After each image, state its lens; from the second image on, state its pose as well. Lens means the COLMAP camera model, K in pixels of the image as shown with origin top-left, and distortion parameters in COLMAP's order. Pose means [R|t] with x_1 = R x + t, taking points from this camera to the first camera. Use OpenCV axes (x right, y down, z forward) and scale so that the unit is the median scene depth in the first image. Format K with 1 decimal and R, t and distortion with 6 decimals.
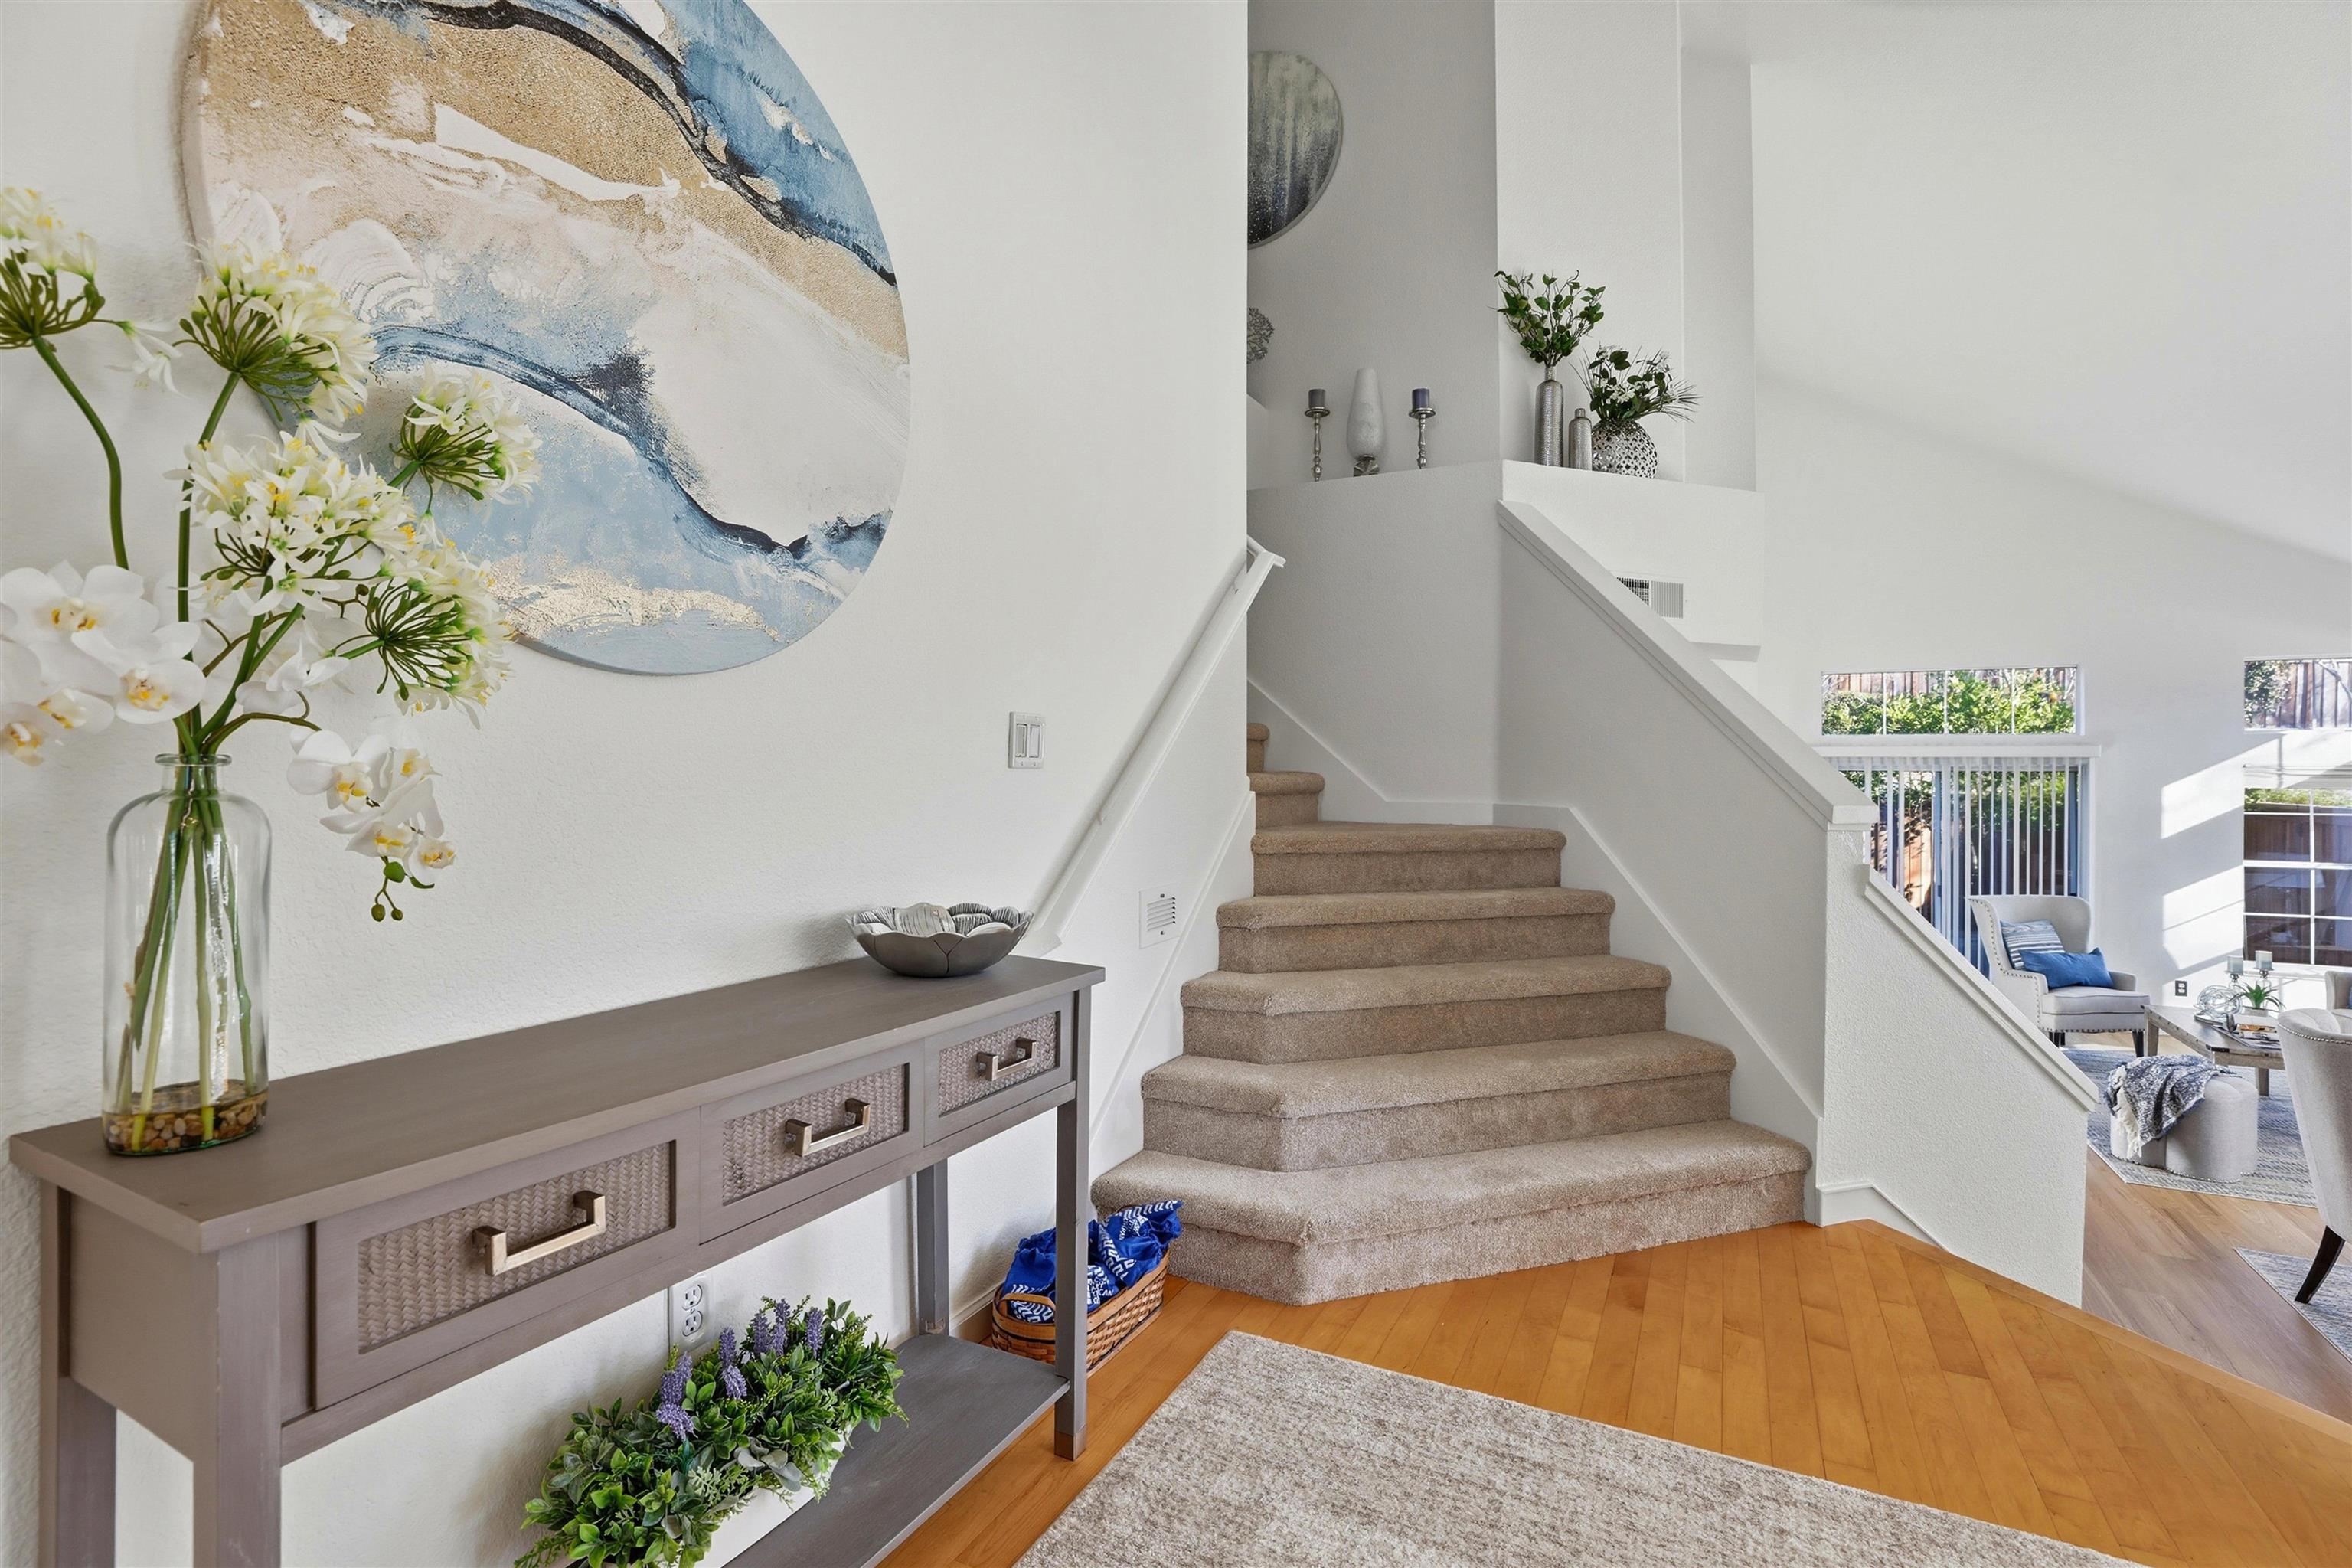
lens RADIAL K [[1083.3, 0, 1177.3], [0, 1083.3, 762.6], [0, 0, 1]] dist [-0.026363, 0.003431]
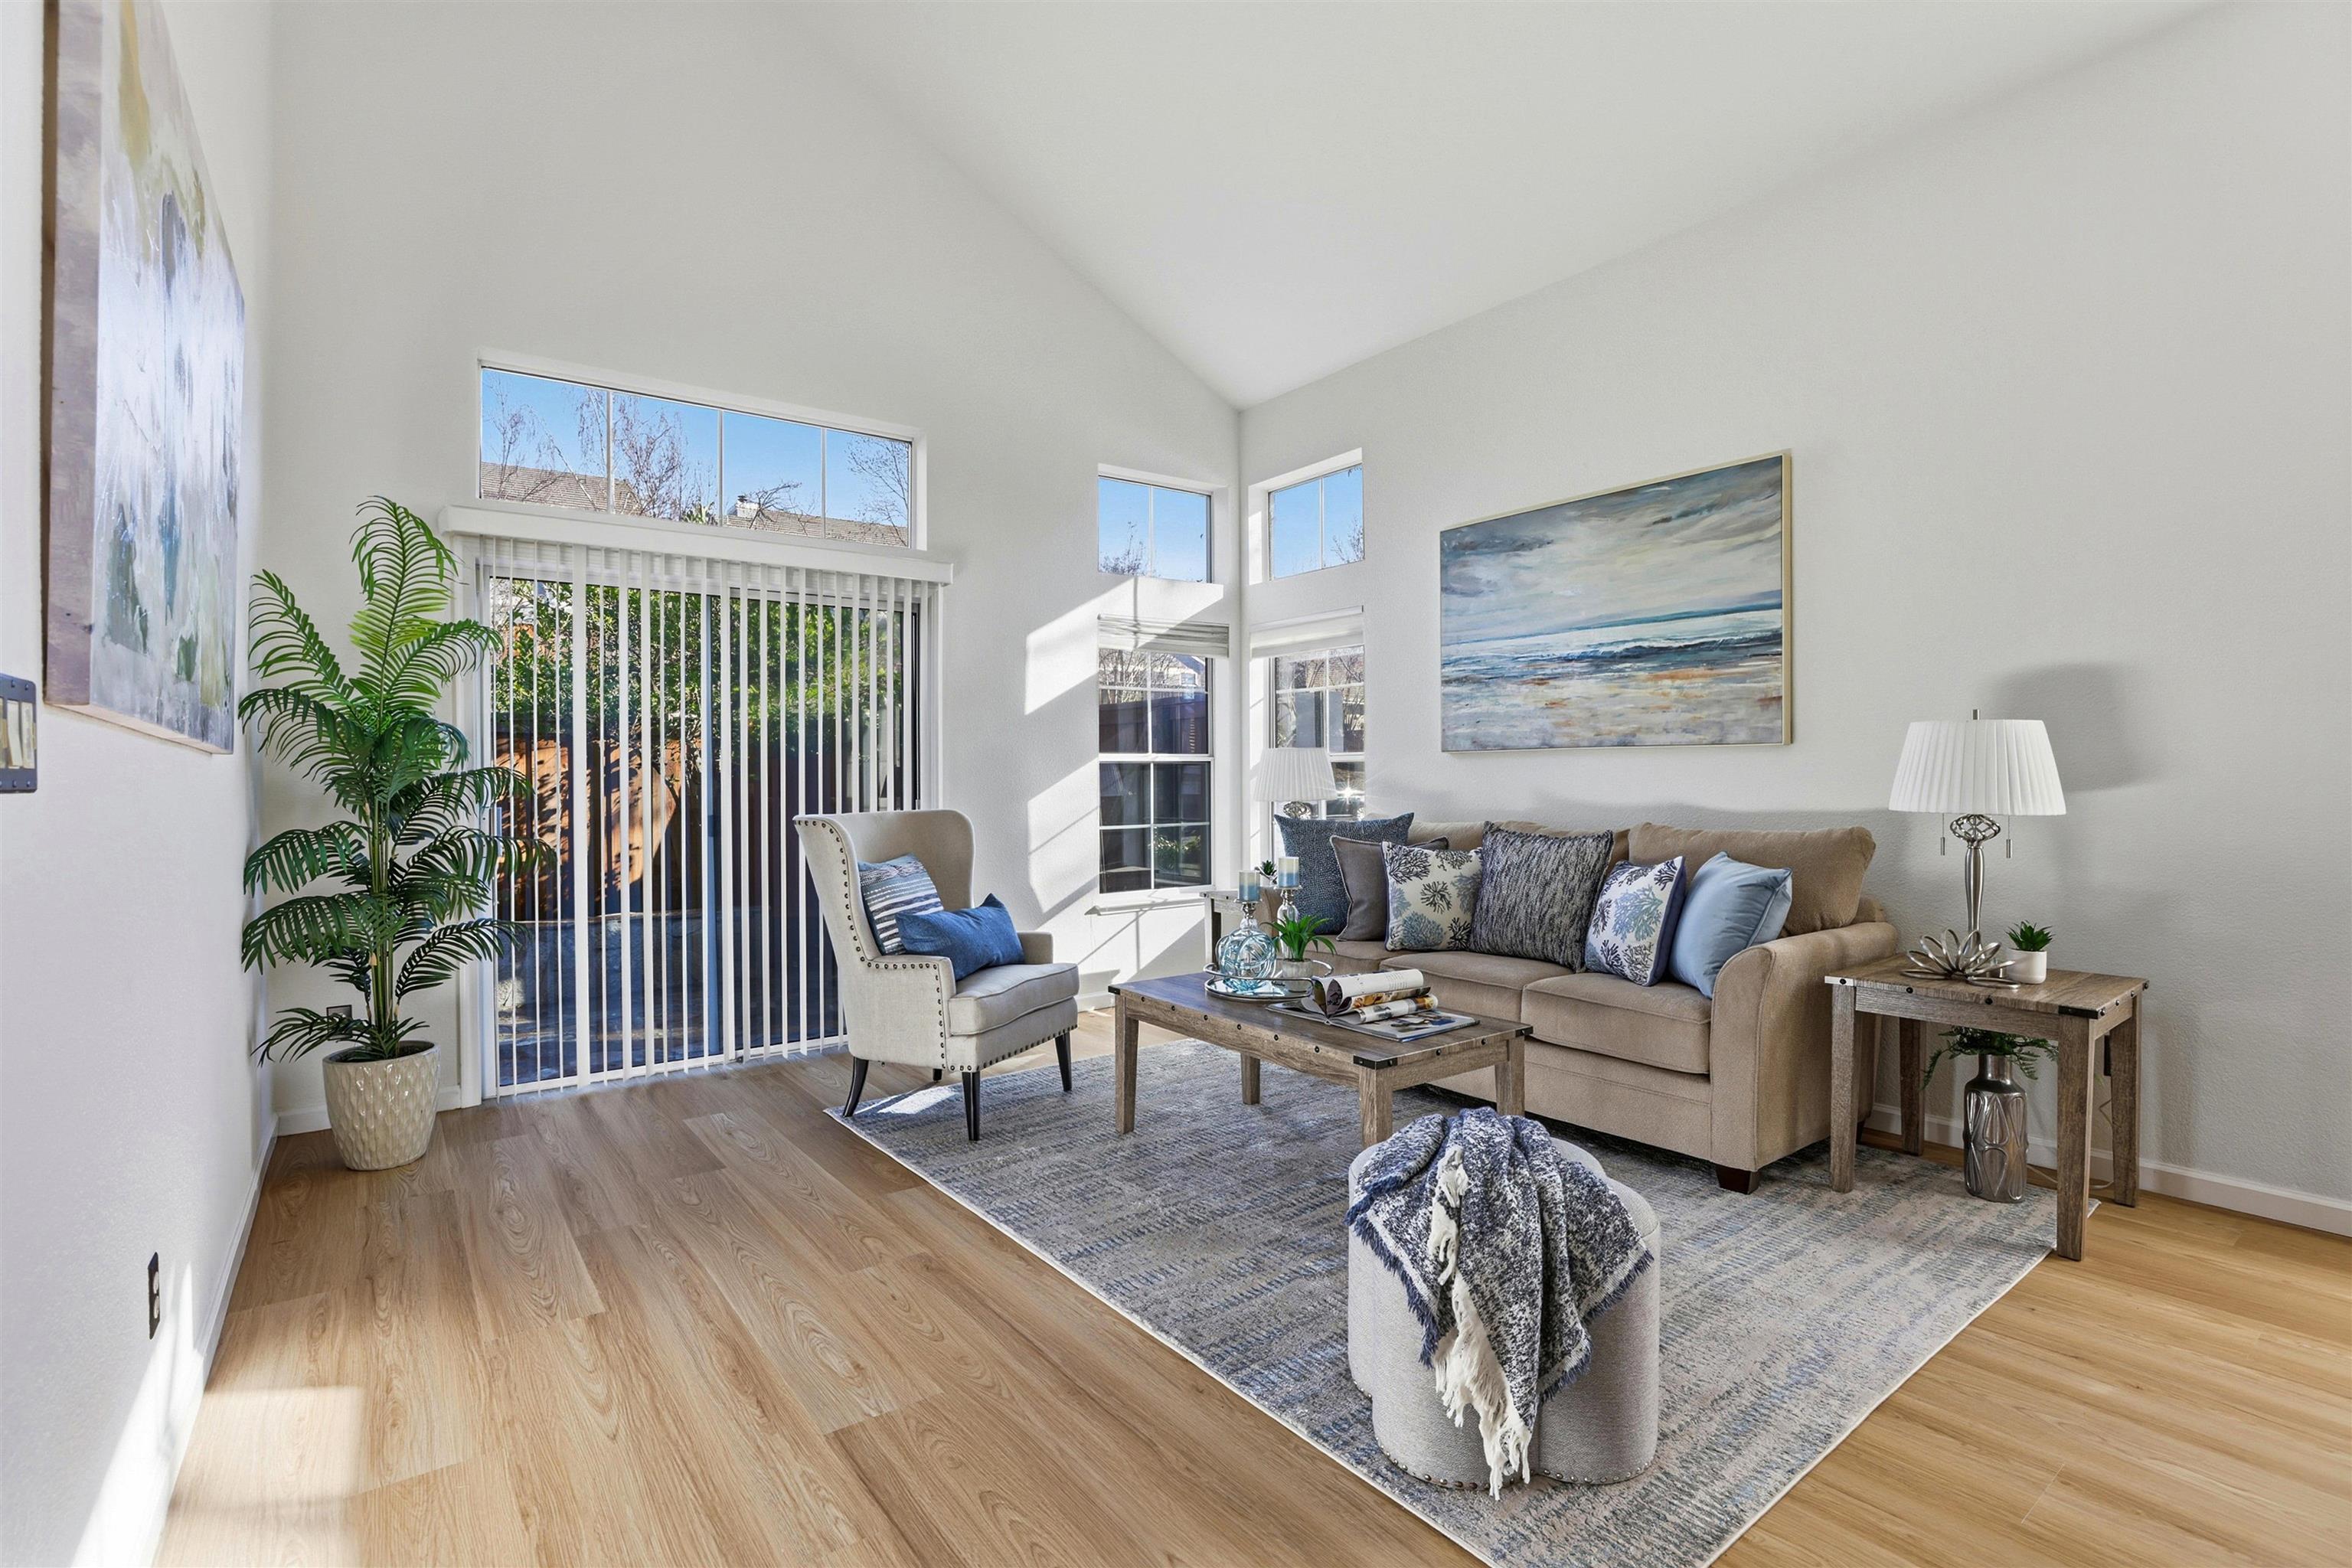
lens RADIAL K [[1083.3, 0, 1180.0], [0, 1083.3, 786.1], [0, 0, 1]] dist [-0.026363, 0.003431]
pose [[0.432419, -0.008702, 0.901631, 0.387352], [-0.006687, 0.999895, 0.012858, 0.106434], [-0.901648, -0.011589, 0.432316, 0.647106]]
